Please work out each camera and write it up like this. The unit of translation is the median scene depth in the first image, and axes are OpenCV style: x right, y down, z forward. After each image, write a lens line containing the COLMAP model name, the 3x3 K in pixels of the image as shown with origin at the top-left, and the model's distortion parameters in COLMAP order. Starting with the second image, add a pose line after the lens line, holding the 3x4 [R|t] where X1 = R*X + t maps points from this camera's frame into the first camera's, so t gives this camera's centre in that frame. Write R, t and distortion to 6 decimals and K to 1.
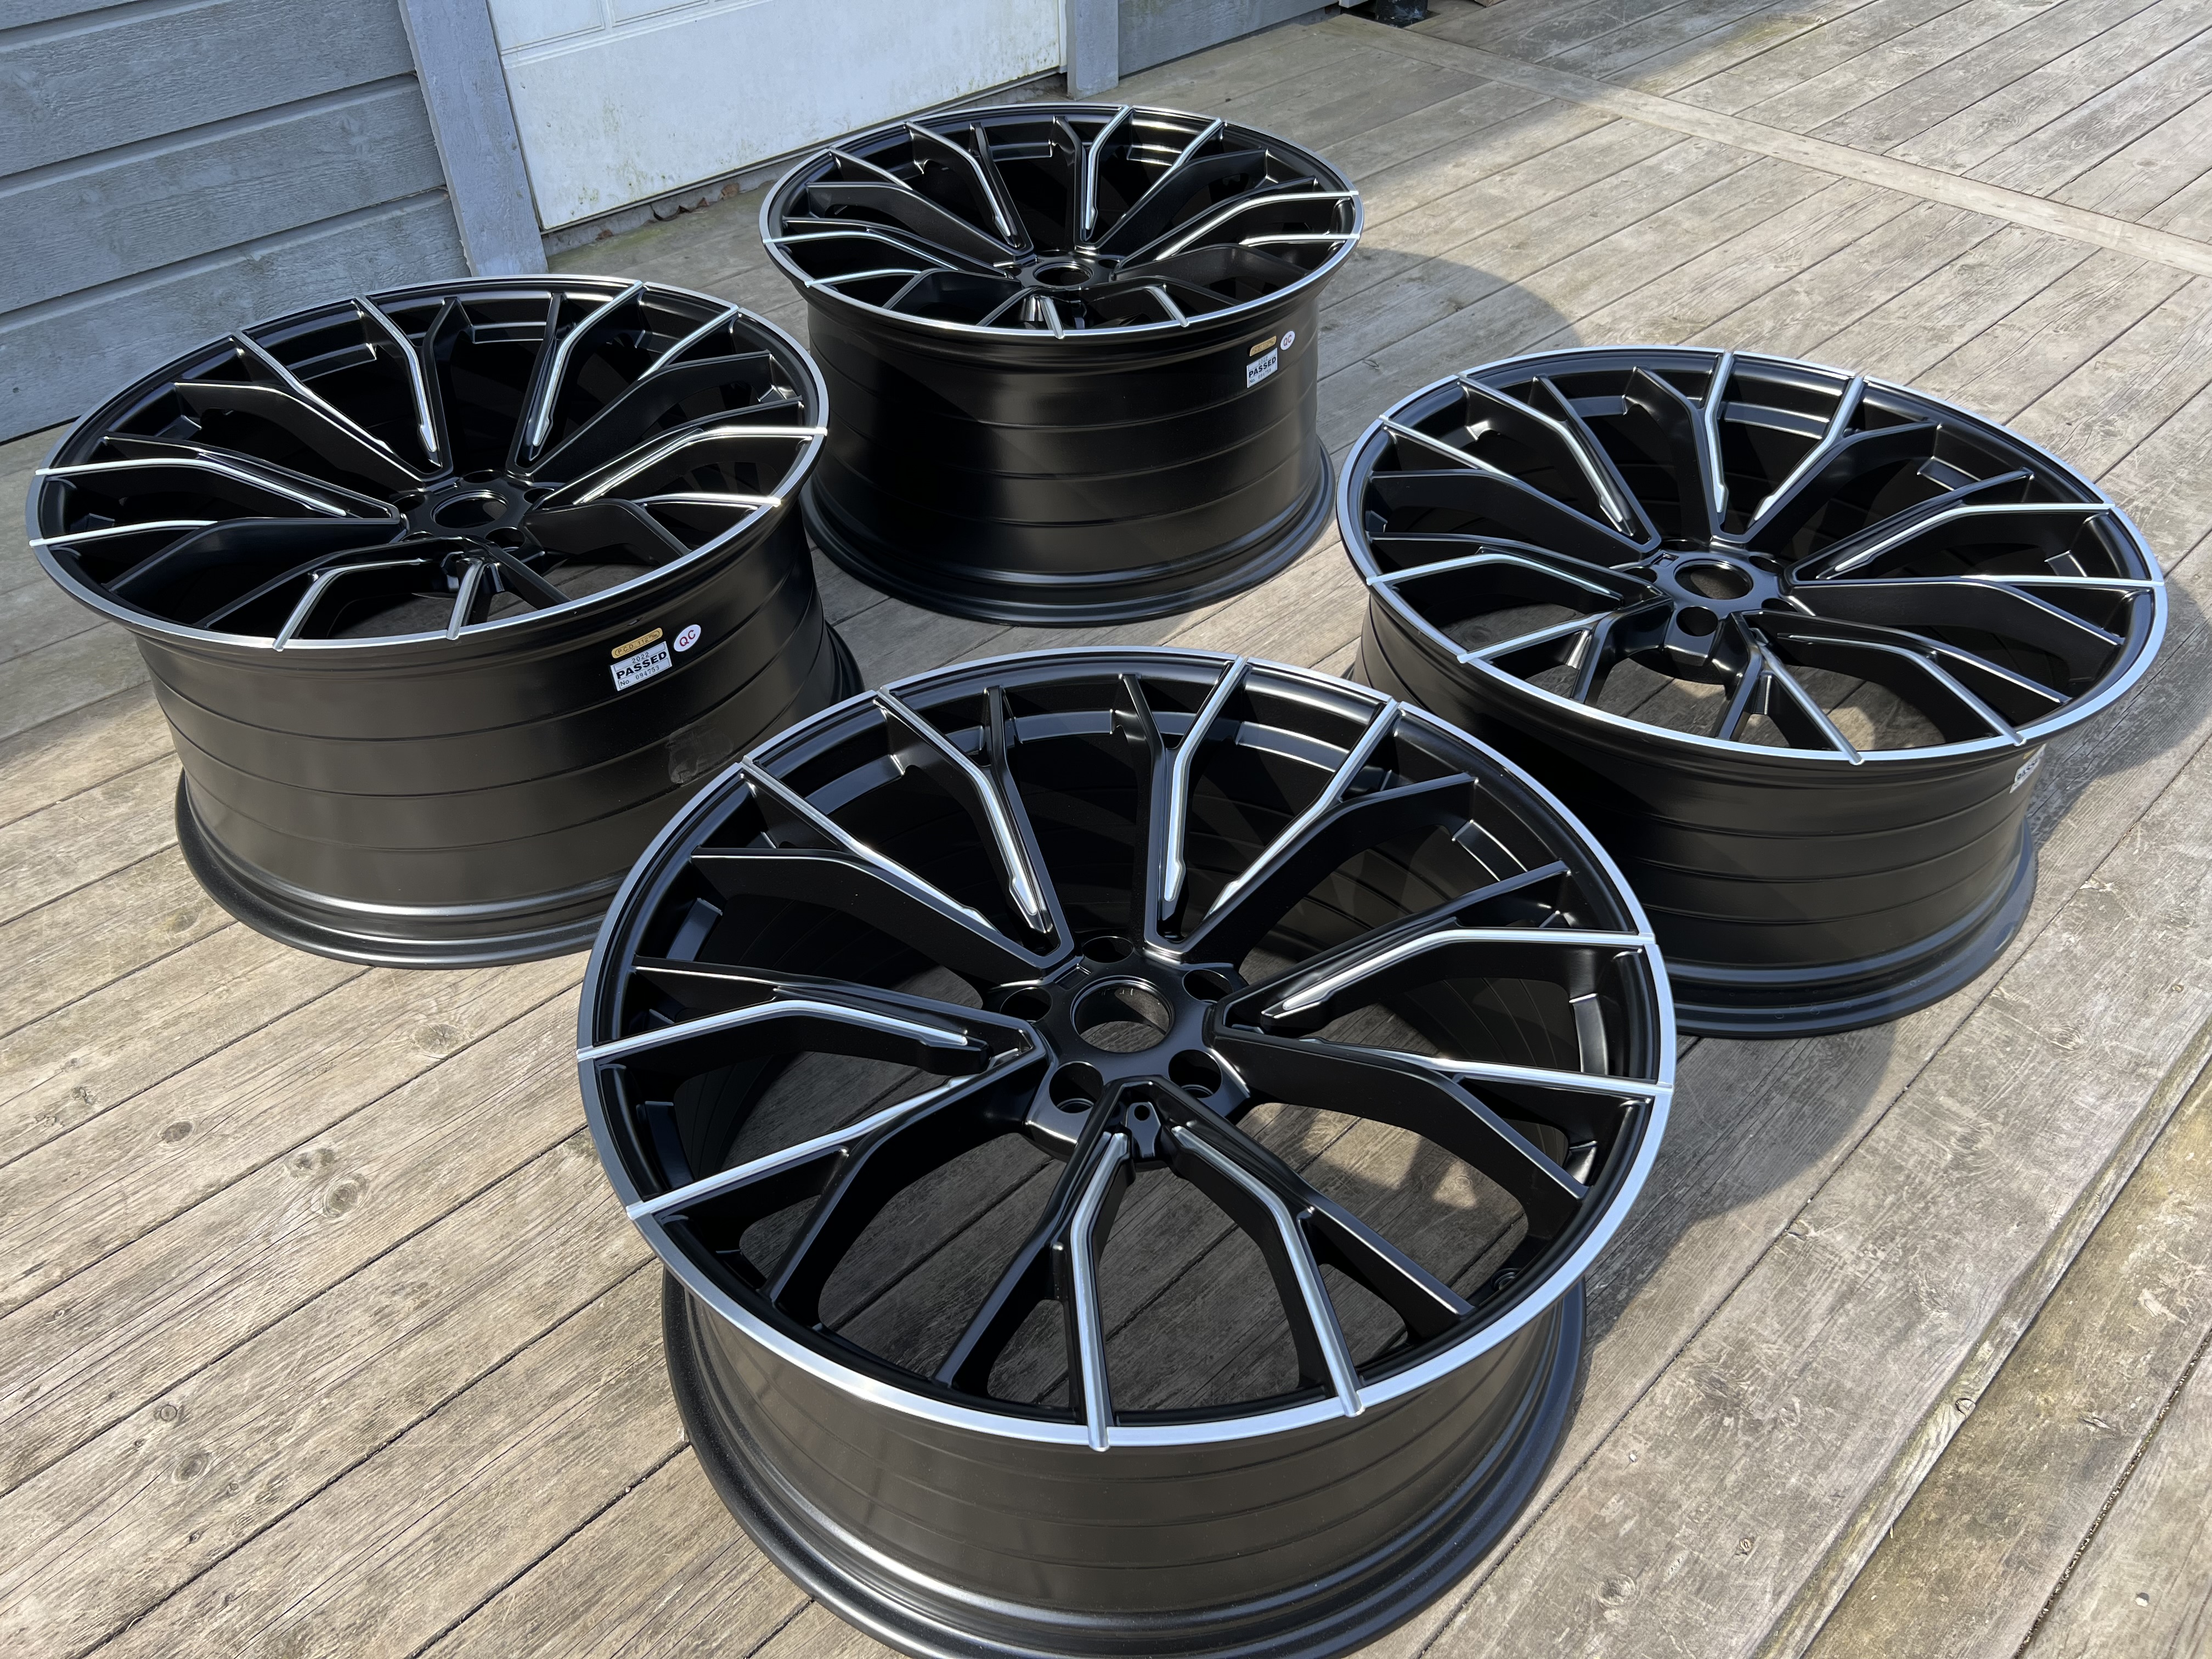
lens RADIAL K [[1676.4, 0, 1090.3], [0, 1676.4, 822.4], [0, 0, 1]] dist [0.050281, -0.062958]
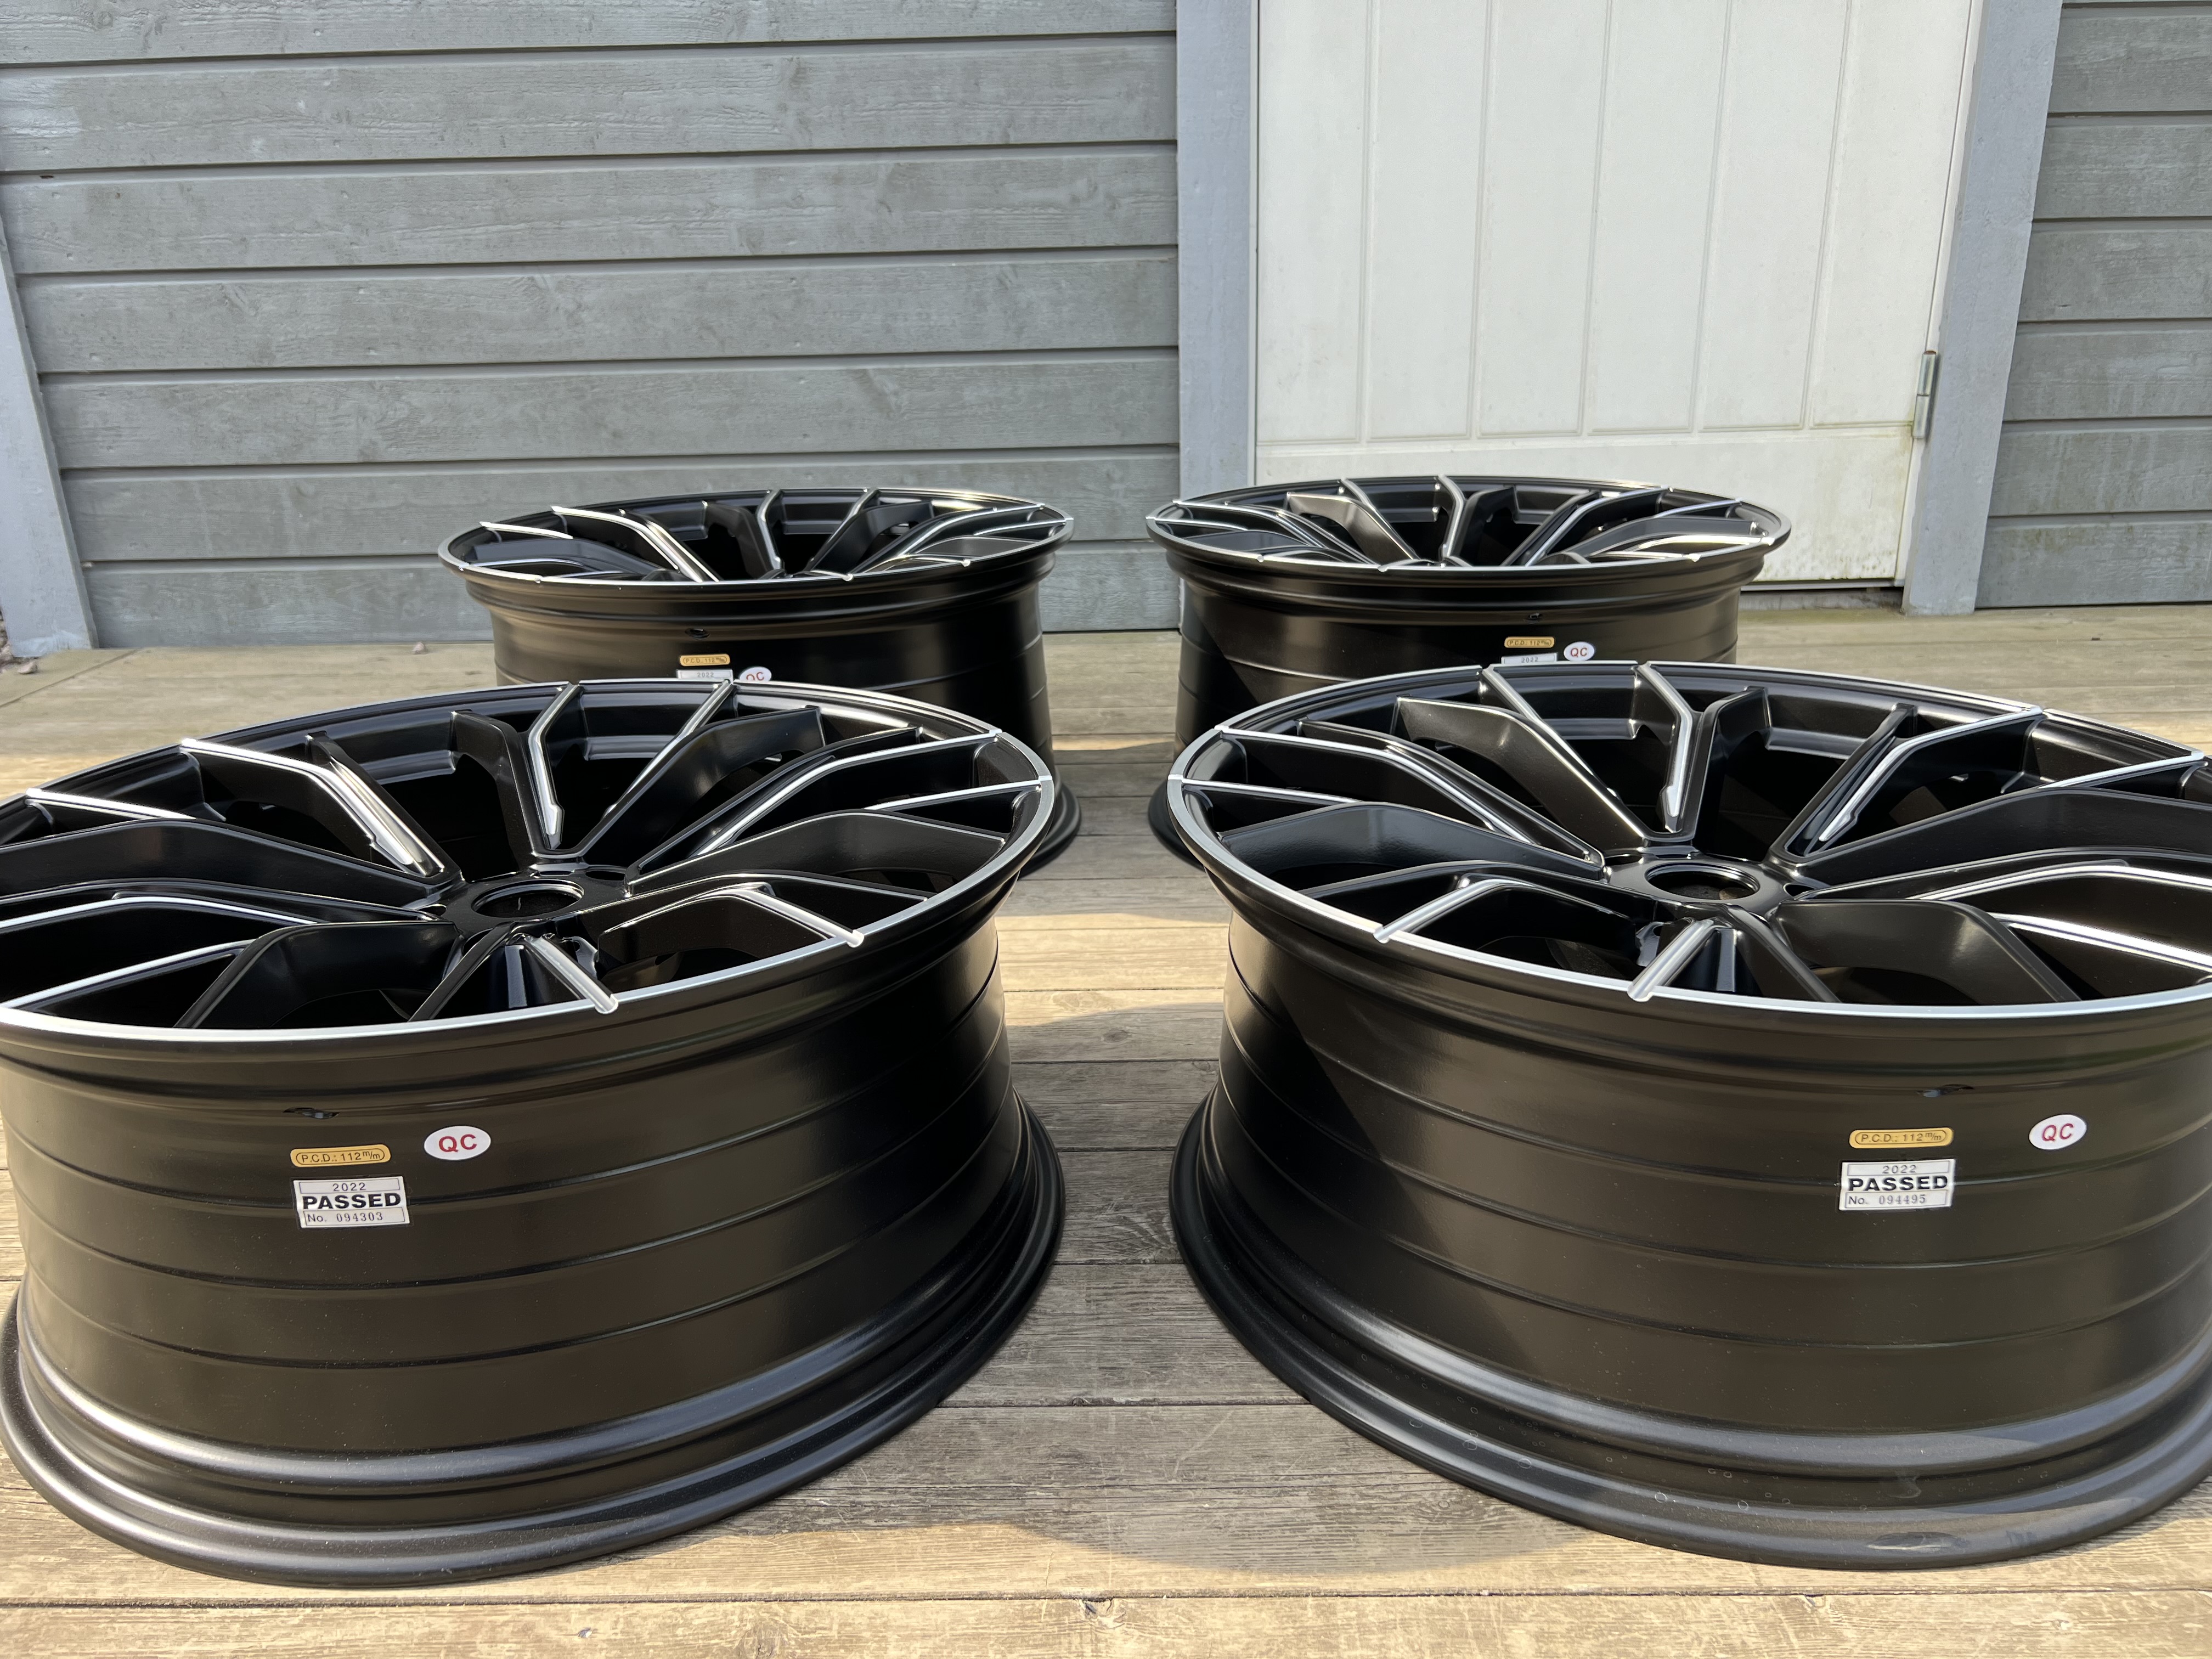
lens RADIAL K [[1676.4, 0, 1087.7], [0, 1676.4, 837.6], [0, 0, 1]] dist [0.050281, -0.062958]
pose [[0.711120, 0.222956, -0.666783, 0.745515], [-0.448495, 0.874217, -0.186001, 0.100863], [0.541443, 0.431318, 0.721668, 0.384248]]
